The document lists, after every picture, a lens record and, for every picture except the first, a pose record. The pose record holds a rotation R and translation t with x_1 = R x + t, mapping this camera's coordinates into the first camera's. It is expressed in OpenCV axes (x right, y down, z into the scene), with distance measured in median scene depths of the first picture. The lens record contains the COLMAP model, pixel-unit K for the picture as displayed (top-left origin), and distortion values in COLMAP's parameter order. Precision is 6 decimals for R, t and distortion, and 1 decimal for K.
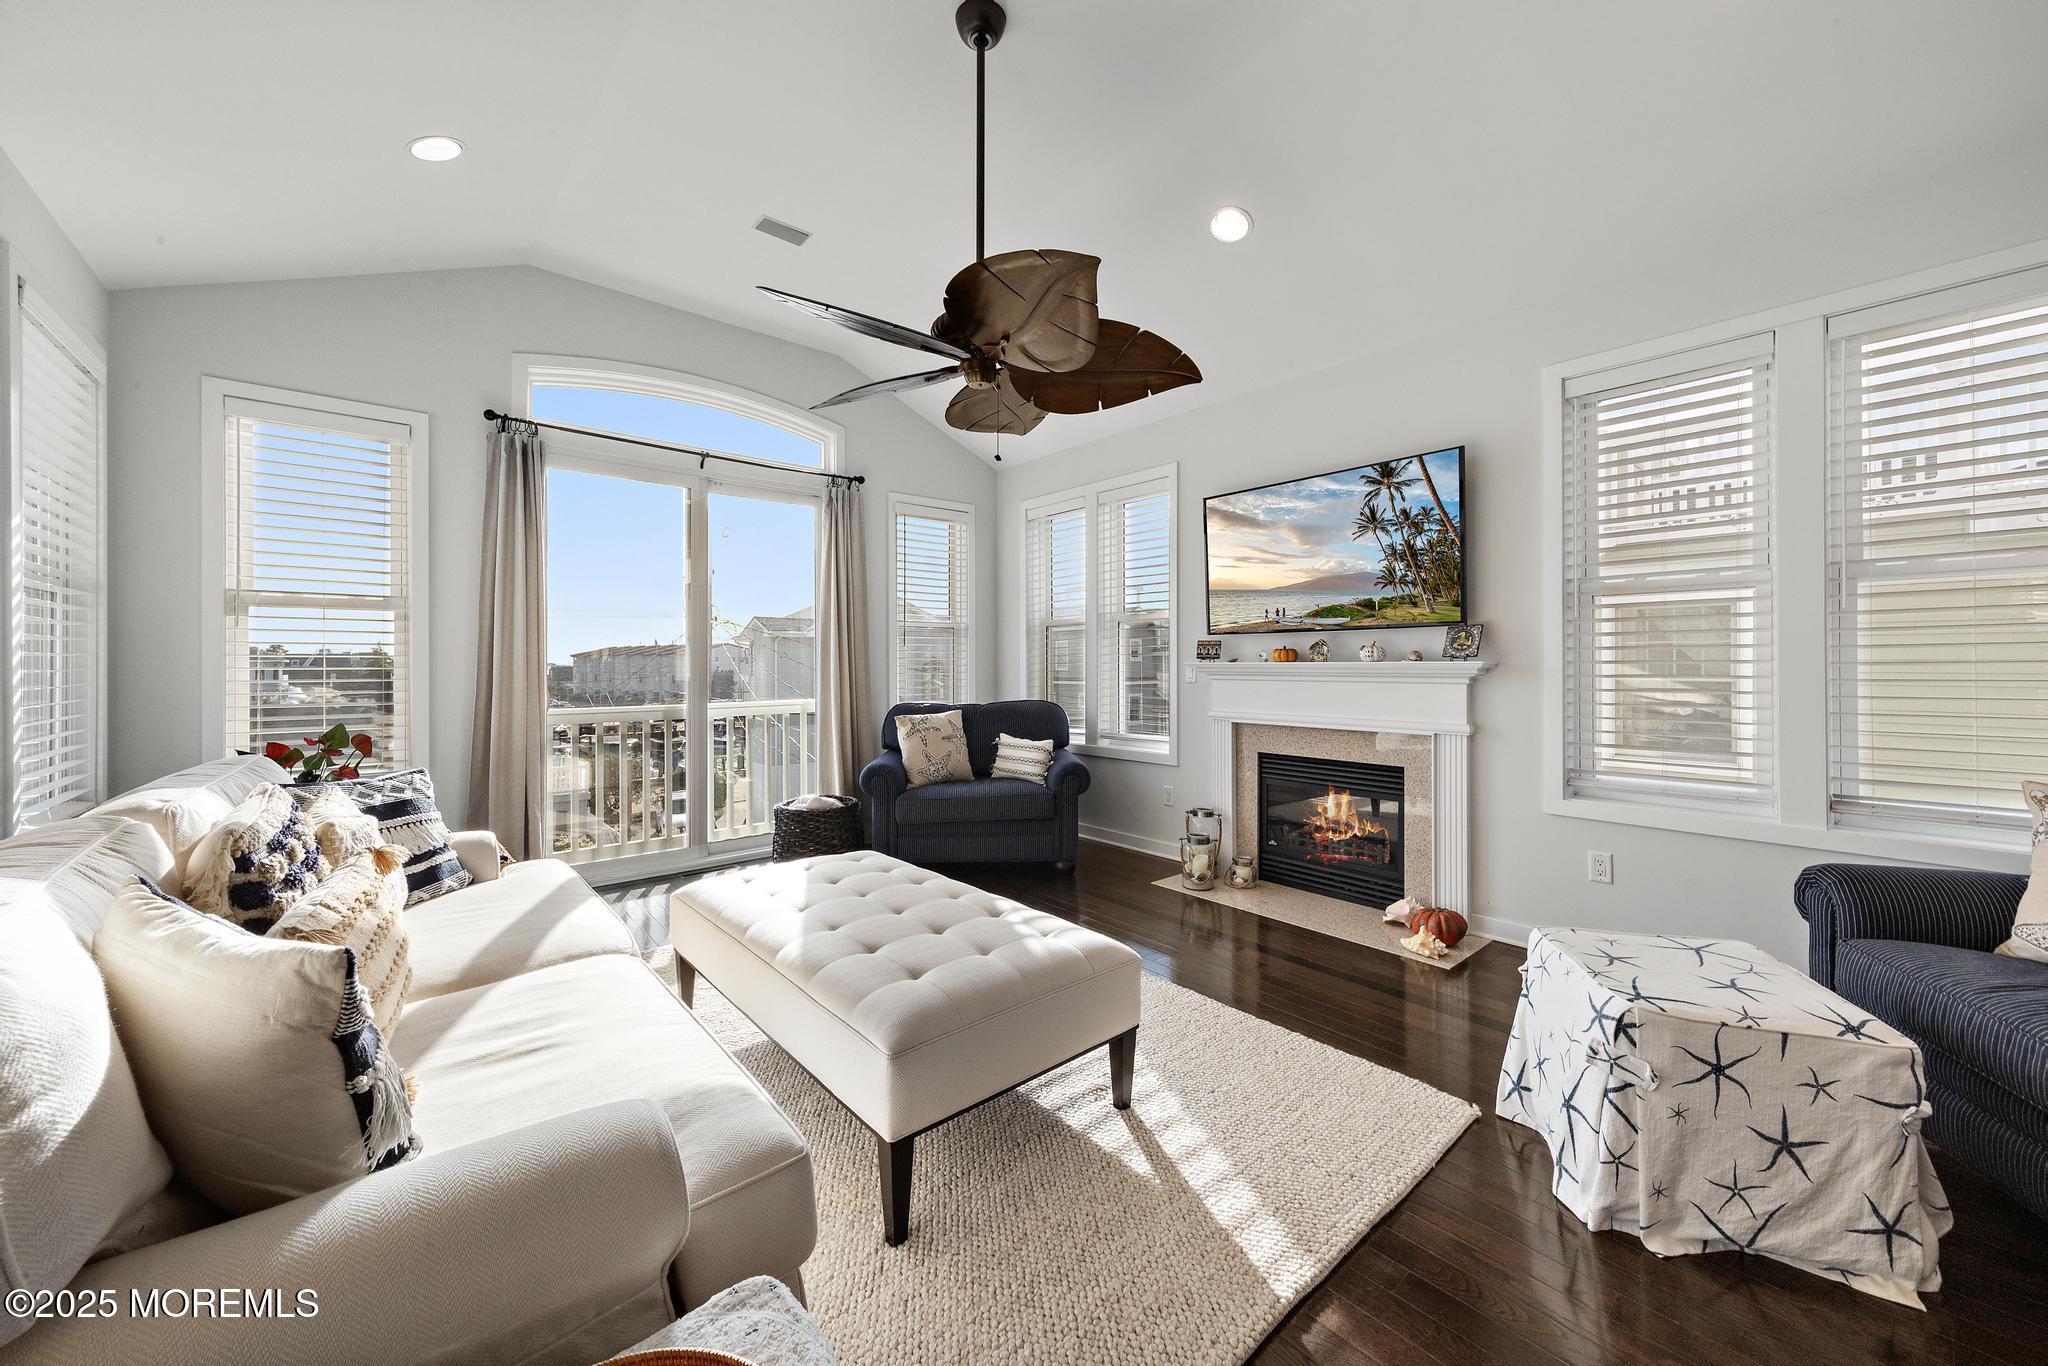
lens RADIAL K [[755.5, 0, 1023.8], [0, 755.5, 656.9], [0, 0, 1]] dist [0.006935, -0.000193]
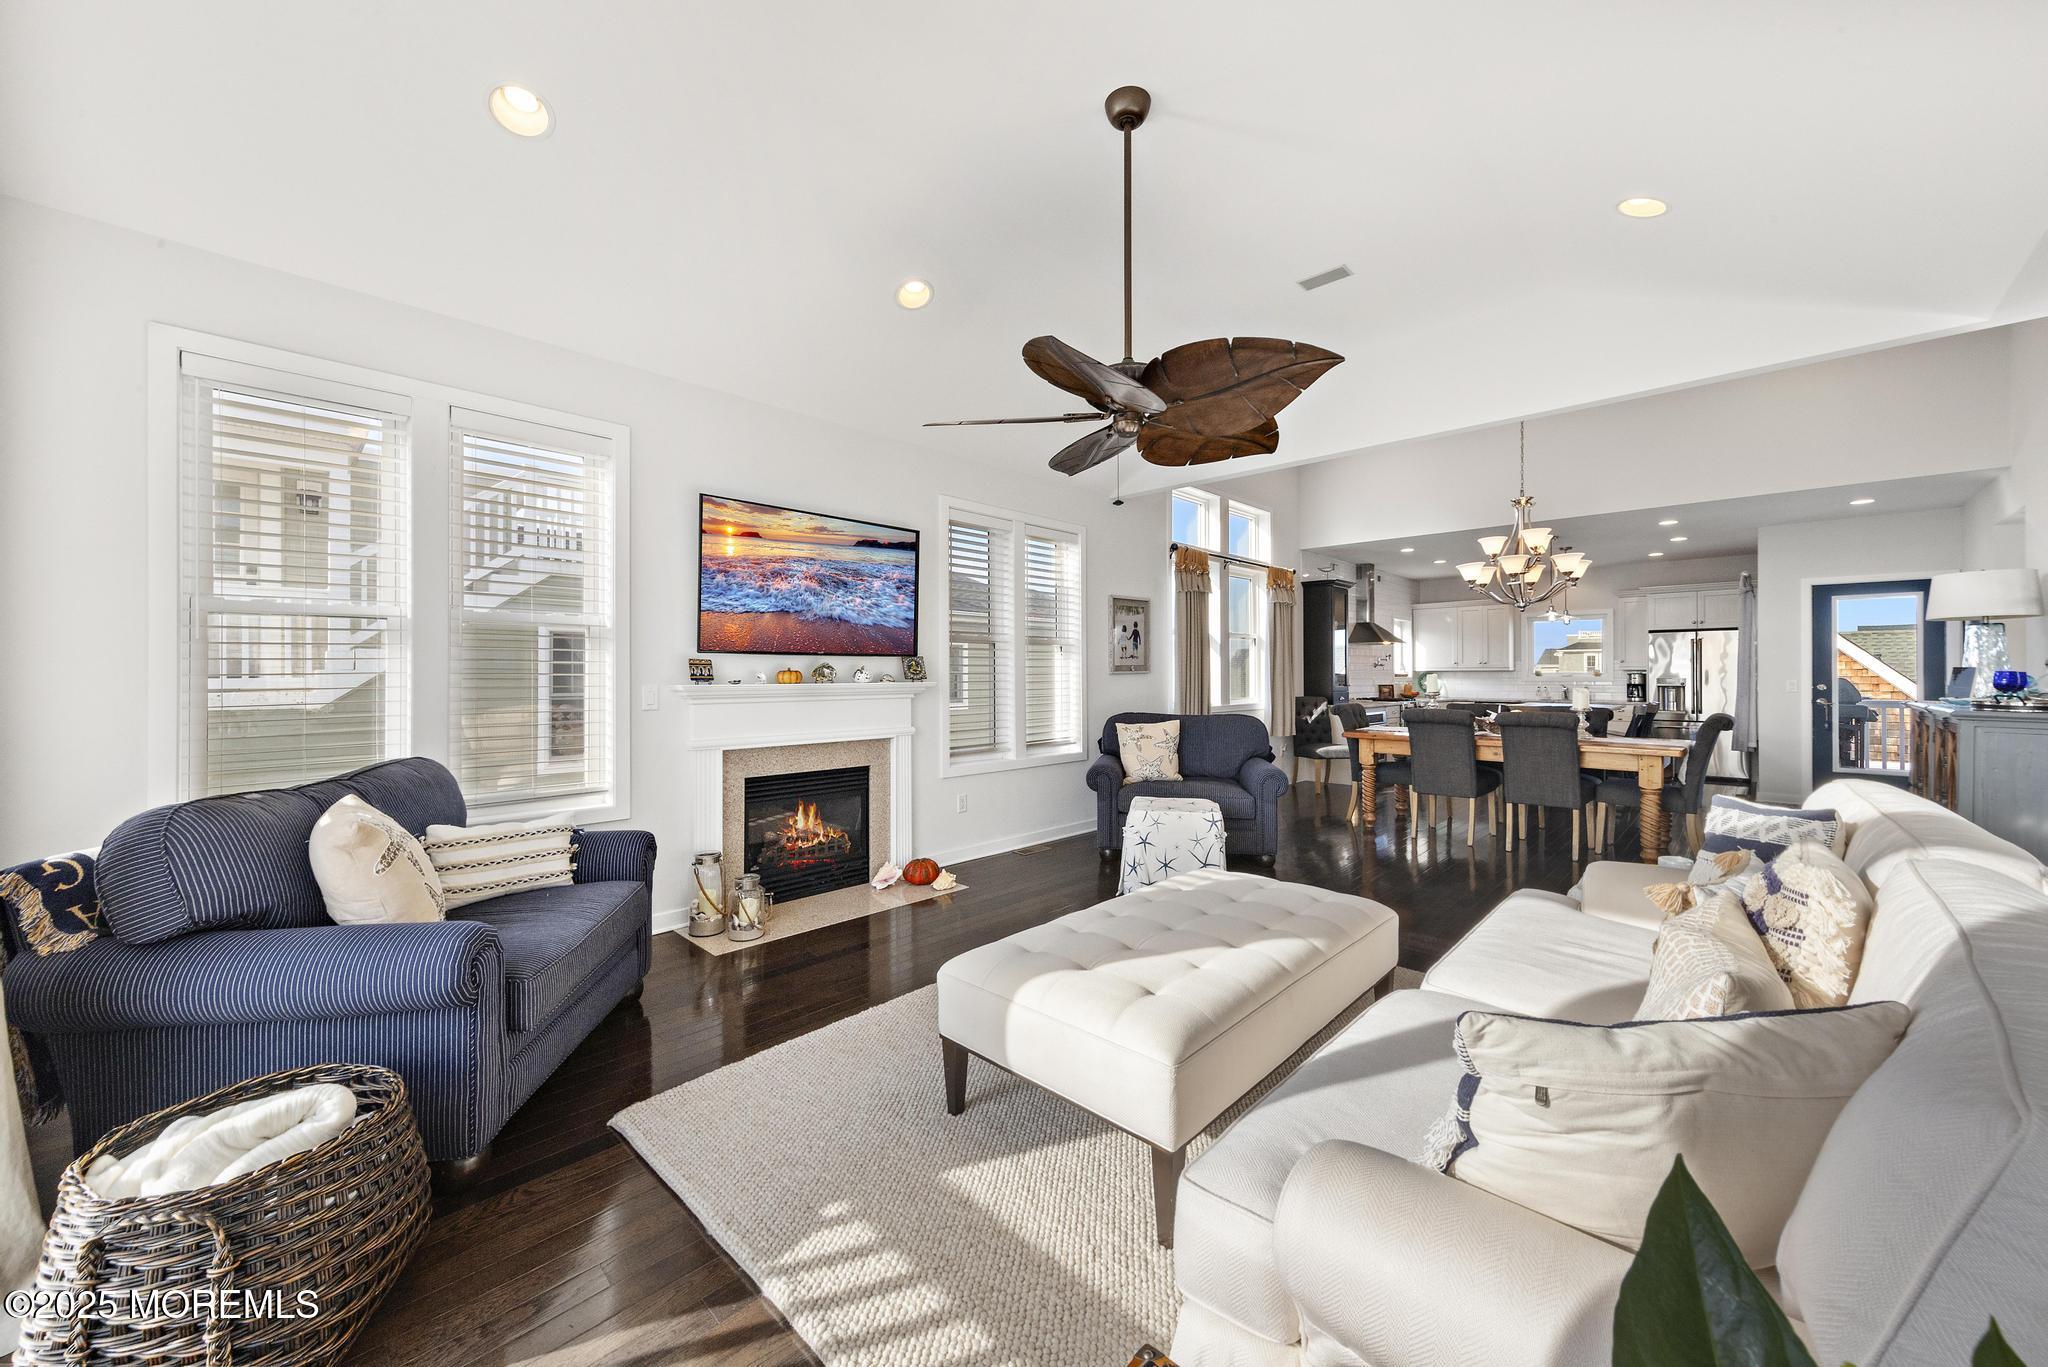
lens RADIAL K [[760.9, 0, 1024.4], [0, 760.9, 677.3], [0, 0, 1]] dist [0.010663, -0.000257]
pose [[-0.091026, 0.001468, 0.995847, -0.711718], [-0.004829, 0.999987, -0.001915, -0.001407], [-0.995837, -0.004983, -0.091018, 0.770333]]
